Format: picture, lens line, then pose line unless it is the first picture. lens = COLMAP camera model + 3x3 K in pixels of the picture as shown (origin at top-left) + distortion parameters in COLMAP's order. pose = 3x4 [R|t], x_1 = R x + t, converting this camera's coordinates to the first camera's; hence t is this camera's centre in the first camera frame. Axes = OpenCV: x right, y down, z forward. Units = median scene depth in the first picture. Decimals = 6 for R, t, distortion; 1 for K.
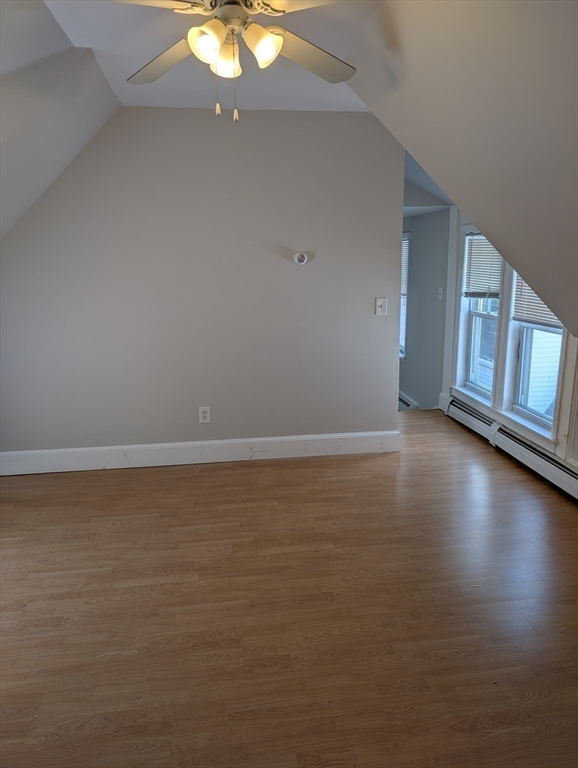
lens RADIAL K [[555.1, 0, 283.0], [0, 555.1, 383.5], [0, 0, 1]] dist [0.002799, -0.016756]
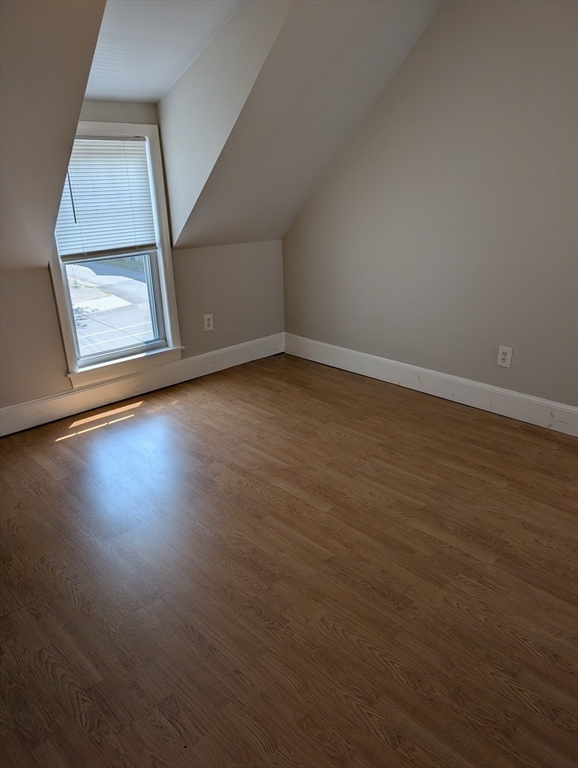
lens RADIAL K [[555.1, 0, 296.0], [0, 555.1, 388.6], [0, 0, 1]] dist [0.002799, -0.016756]
pose [[0.589787, 0.289128, -0.754026, 0.406192], [-0.167689, 0.957206, 0.235874, -0.052695], [0.789957, -0.012674, 0.613032, 0.333828]]
